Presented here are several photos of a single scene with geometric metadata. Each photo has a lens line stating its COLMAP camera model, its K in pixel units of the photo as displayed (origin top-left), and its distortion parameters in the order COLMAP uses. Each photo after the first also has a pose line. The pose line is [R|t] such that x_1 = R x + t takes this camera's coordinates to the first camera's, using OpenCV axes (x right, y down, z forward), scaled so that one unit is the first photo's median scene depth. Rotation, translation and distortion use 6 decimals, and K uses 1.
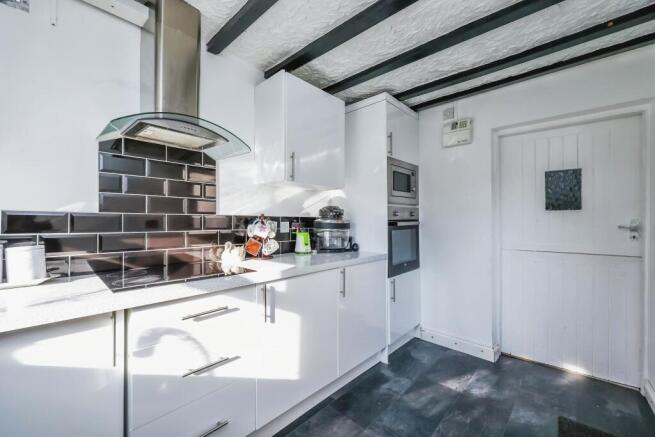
lens RADIAL K [[271.2, 0, 339.6], [0, 271.2, 219.2], [0, 0, 1]] dist [-0.001203, -0.000152]
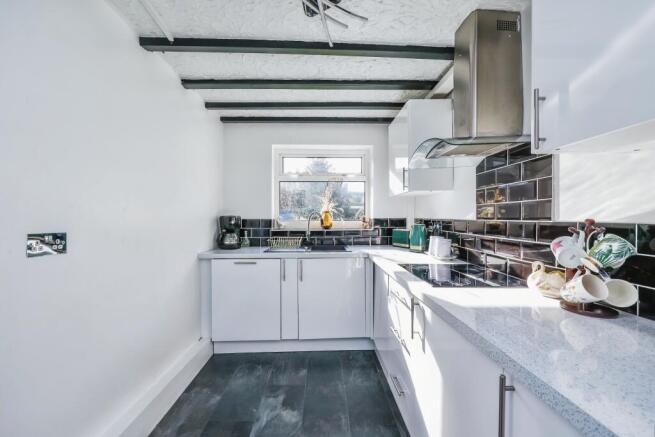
lens RADIAL K [[276.2, 0, 329.6], [0, 276.2, 217.5], [0, 0, 1]] dist [-0.001861, -0.000174]
pose [[-0.734453, -0.001833, -0.678657, 0.451516], [0.001273, 0.999991, -0.004079, -0.024325], [0.678658, -0.003860, -0.734444, 1.164432]]
